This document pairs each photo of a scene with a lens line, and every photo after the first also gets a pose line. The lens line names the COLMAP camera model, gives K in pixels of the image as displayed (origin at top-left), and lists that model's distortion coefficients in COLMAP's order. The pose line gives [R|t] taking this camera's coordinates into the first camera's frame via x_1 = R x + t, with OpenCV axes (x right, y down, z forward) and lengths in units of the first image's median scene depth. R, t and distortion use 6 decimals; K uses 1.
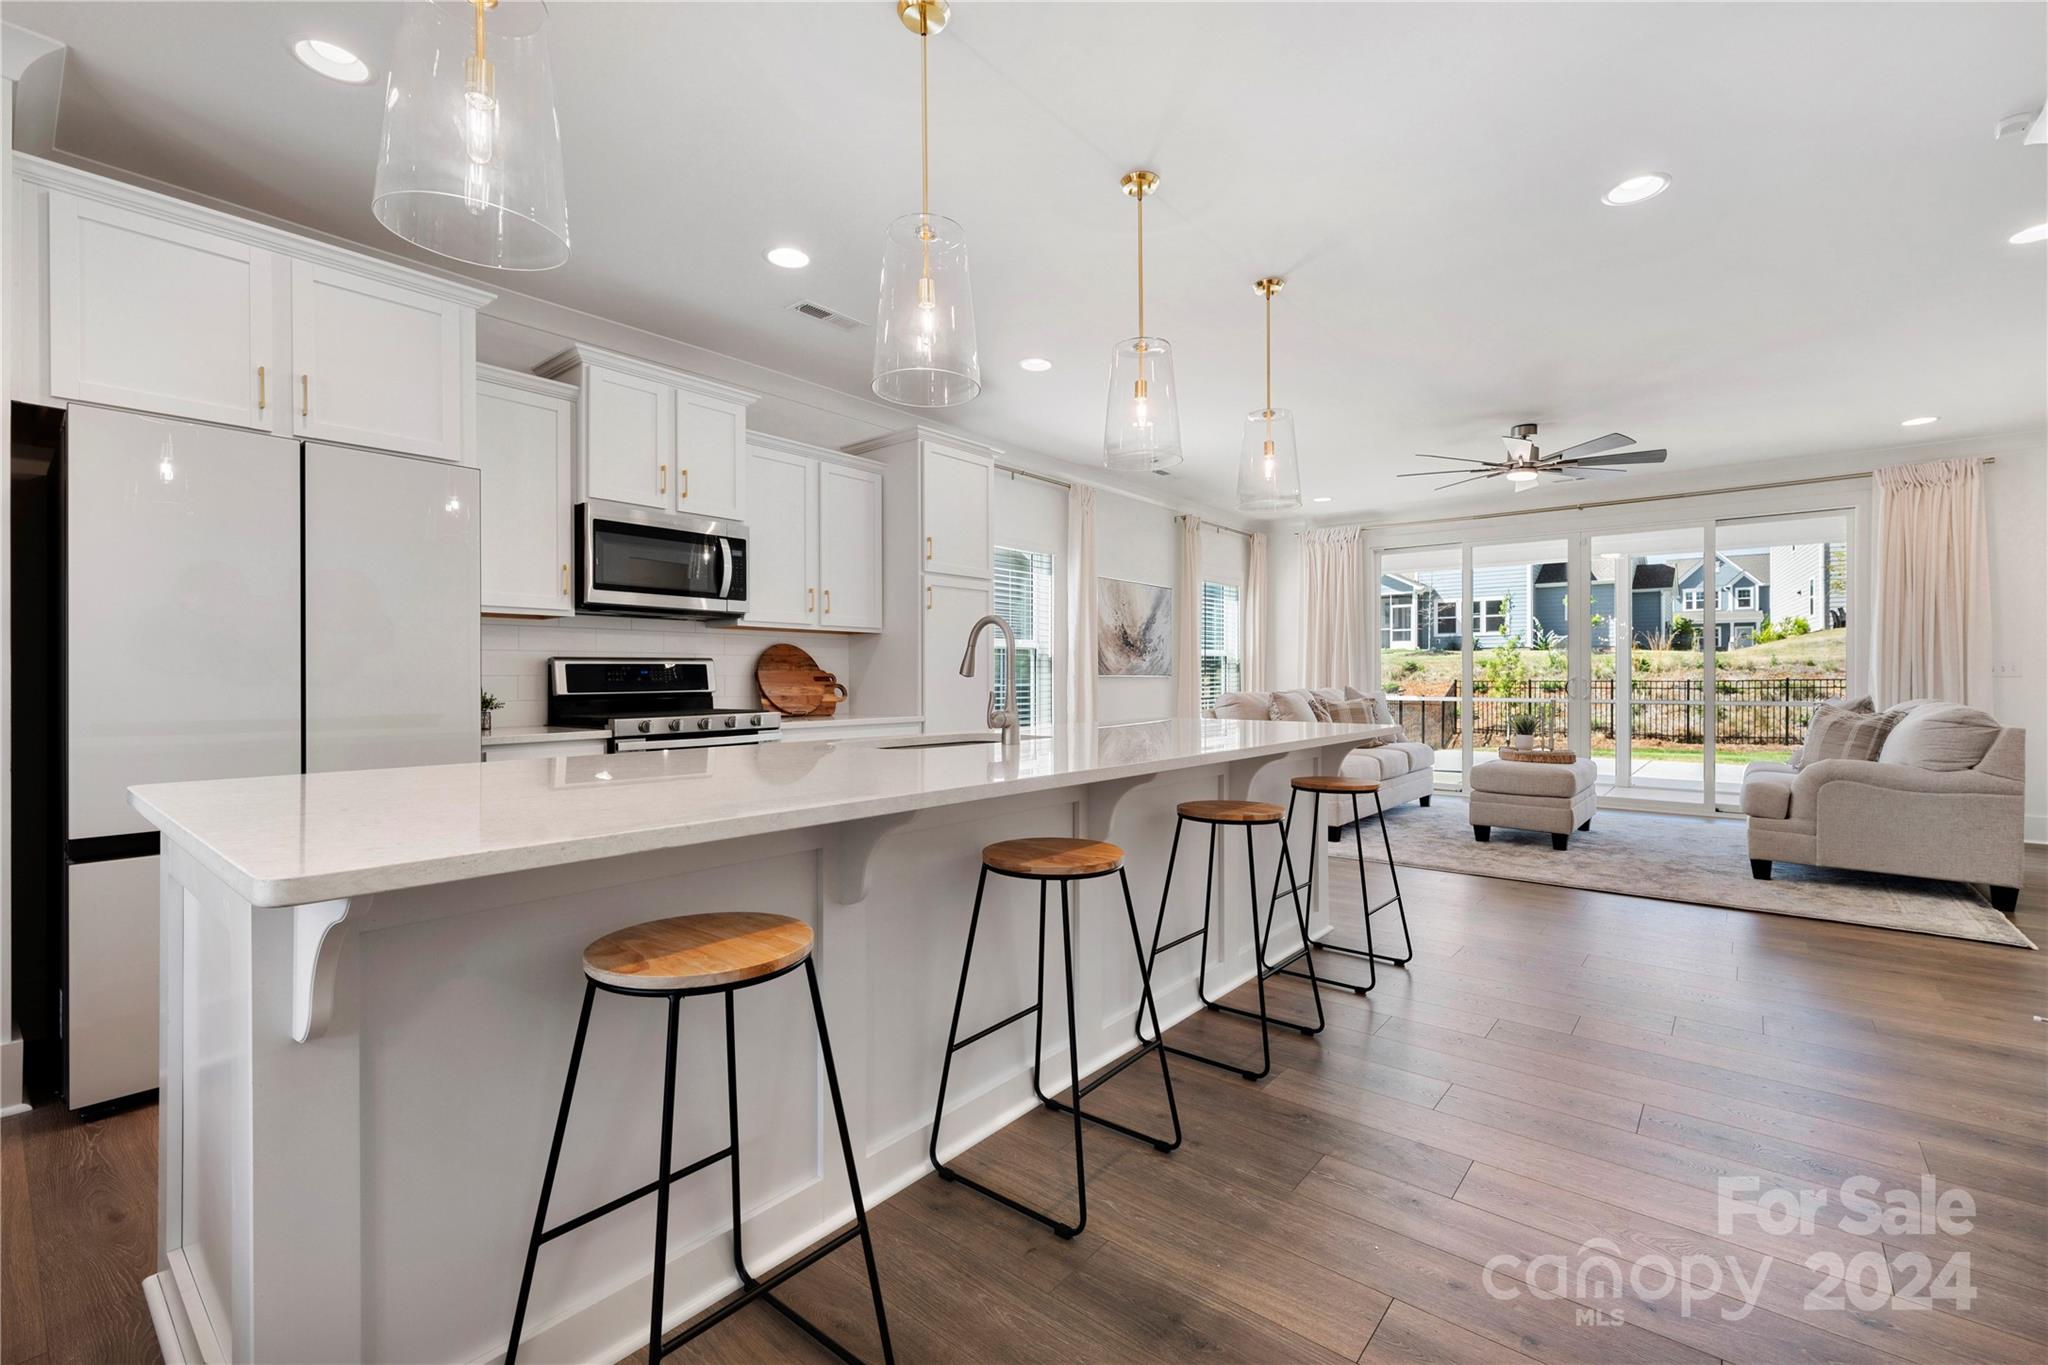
lens RADIAL K [[887.5, 0, 1018.7], [0, 887.5, 673.9], [0, 0, 1]] dist [0.001981, 0.000294]
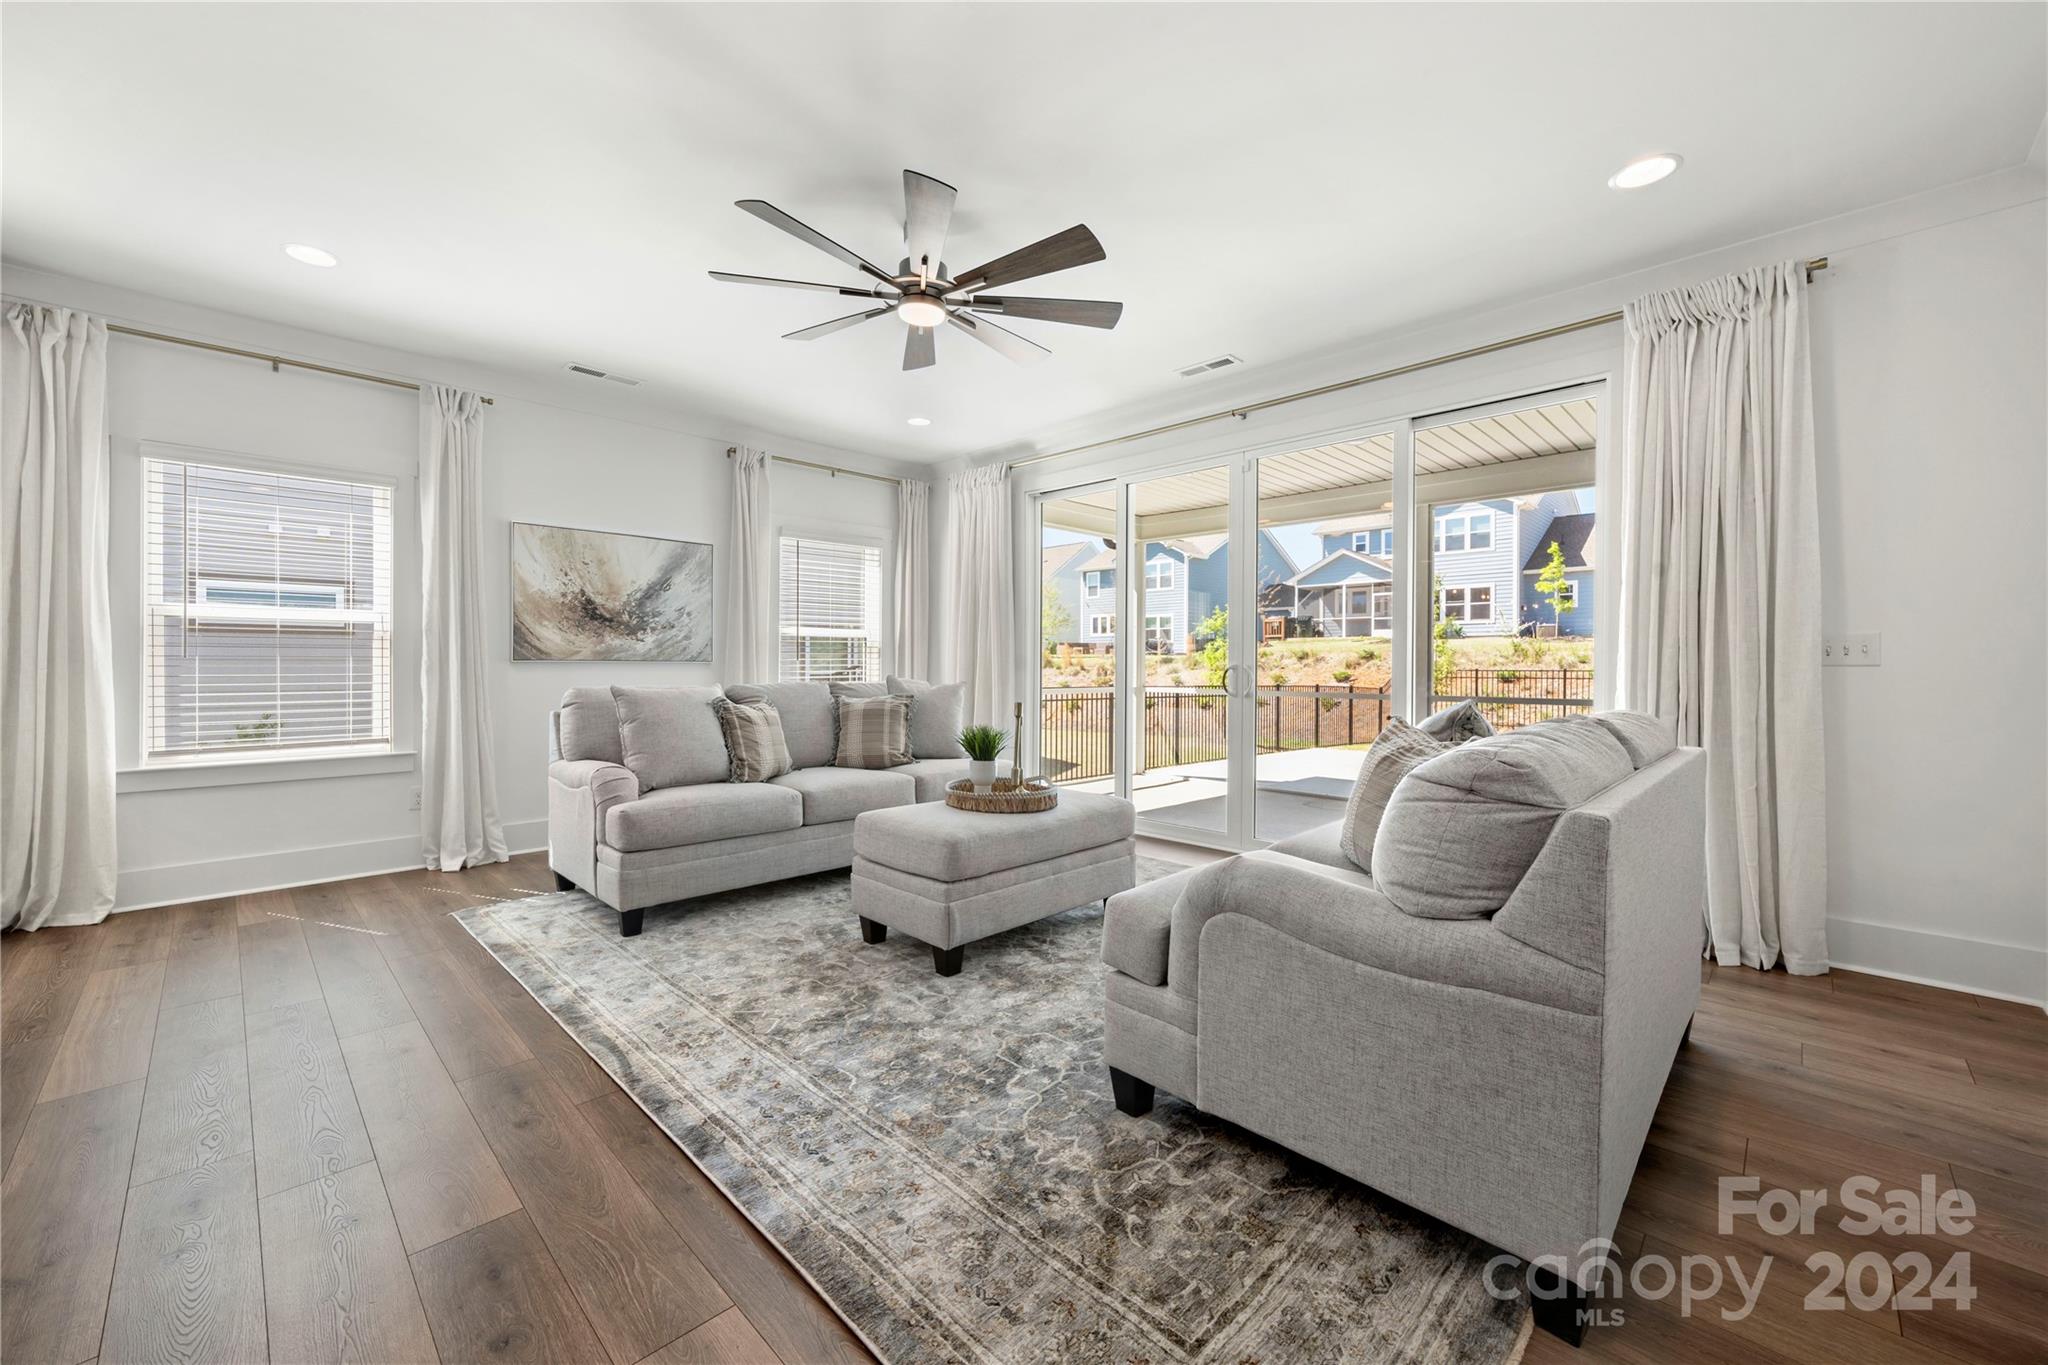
lens RADIAL K [[787.4, 0, 1015.2], [0, 787.4, 668.7], [0, 0, 1]] dist [-0.003530, 0.000247]
pose [[0.995523, 0.002574, -0.094482, 0.522715], [-0.001740, 0.999959, 0.008904, 0.002099], [0.094501, -0.008700, 0.995487, 0.383297]]
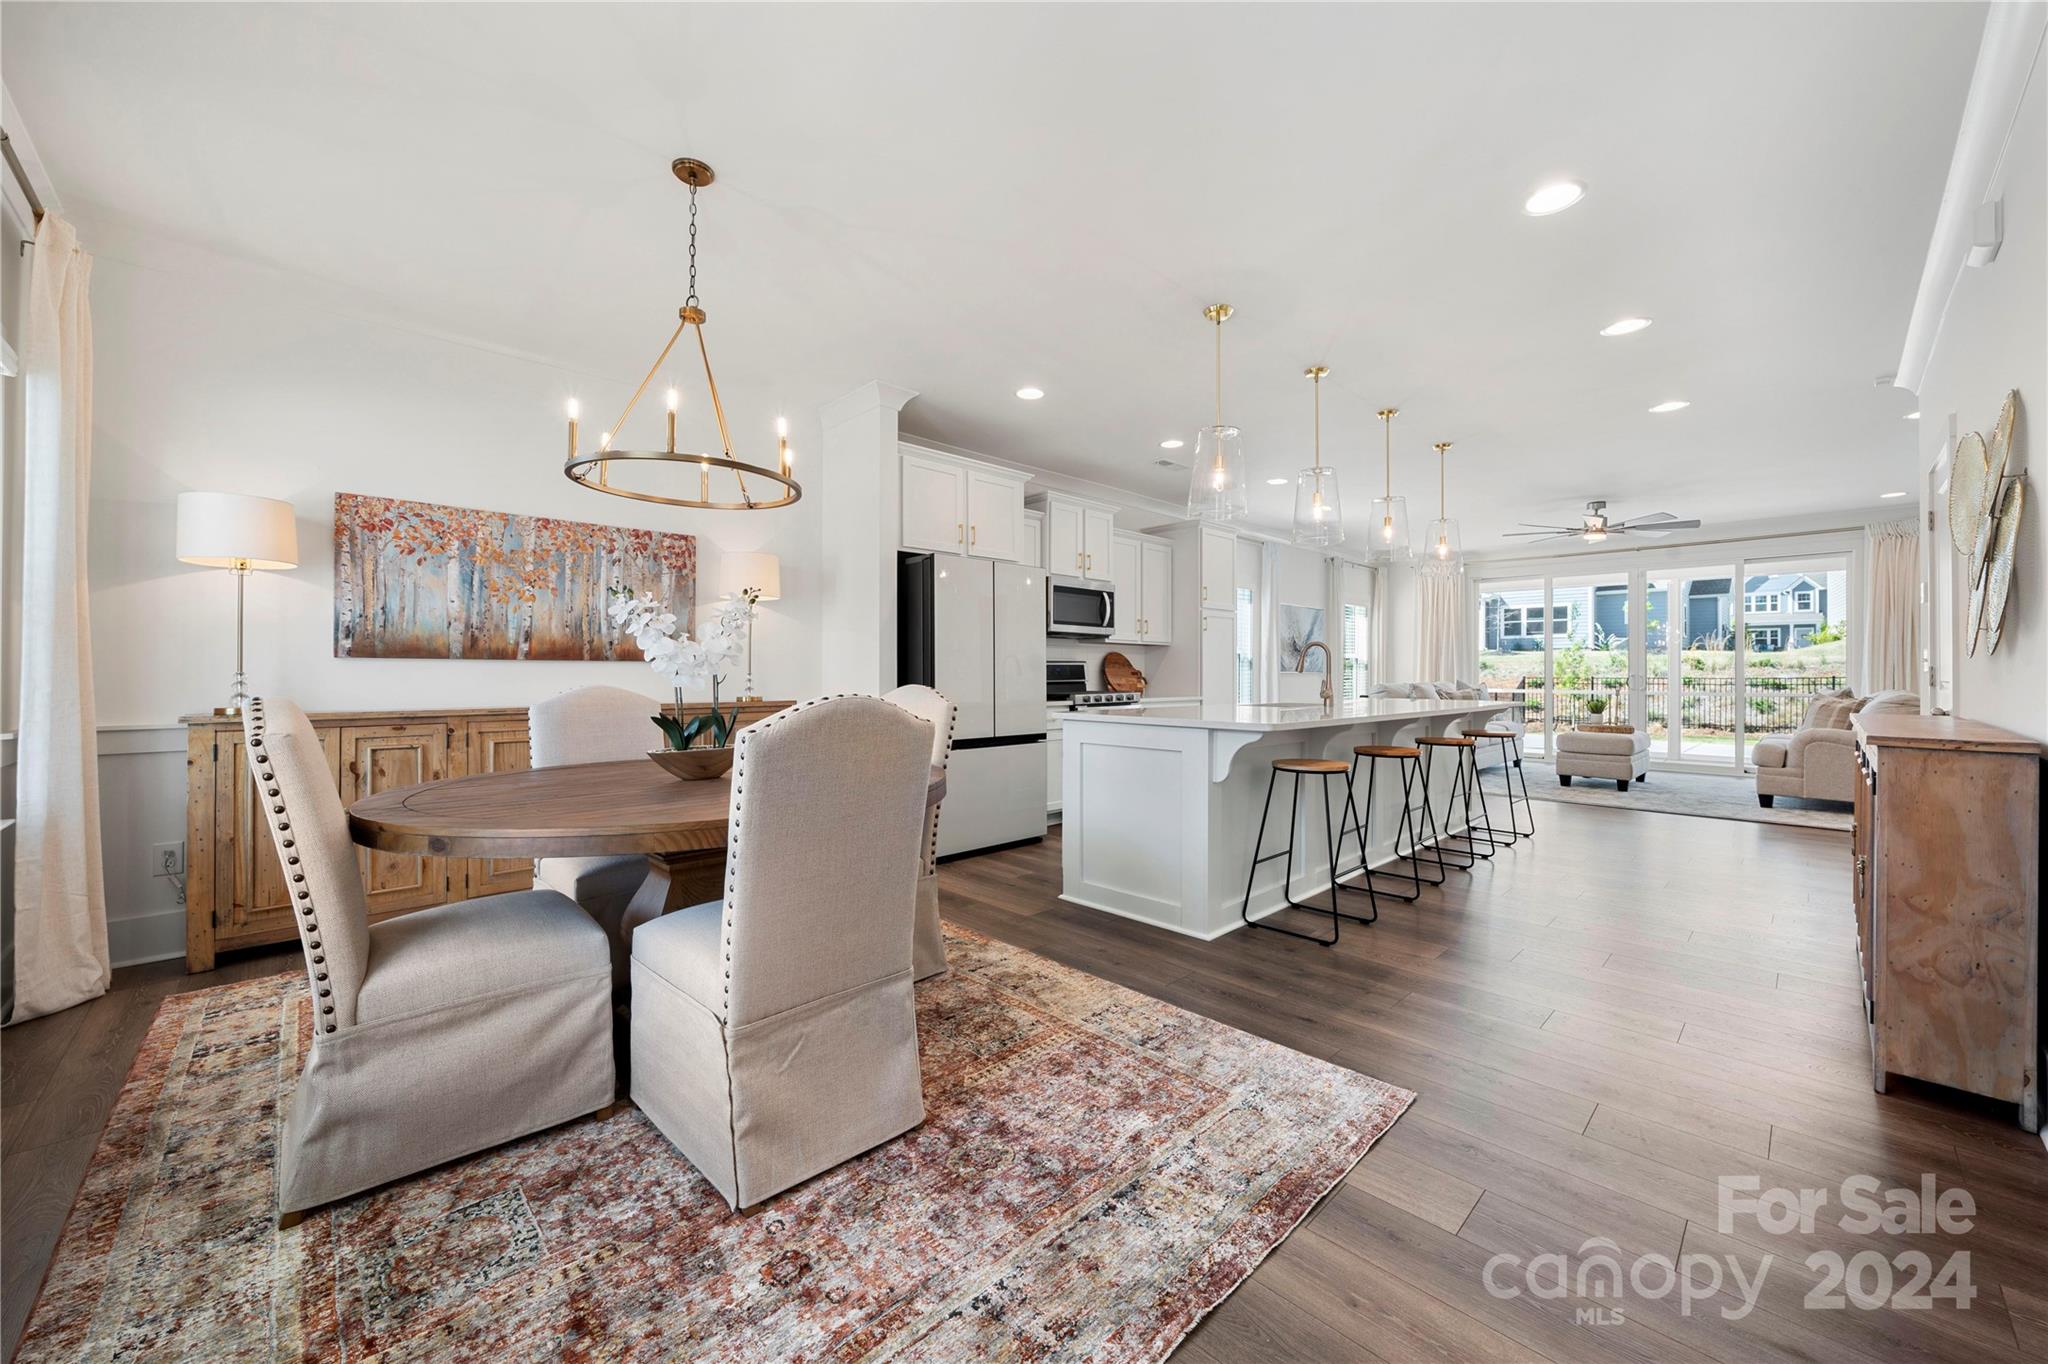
lens RADIAL K [[787.4, 0, 1015.2], [0, 787.4, 668.2], [0, 0, 1]] dist [-0.003530, 0.000247]
pose [[0.994203, 0.001591, -0.107506, -0.187757], [-0.001959, 0.999993, -0.003319, 0.000487], [0.107500, 0.003511, 0.994199, -0.300586]]
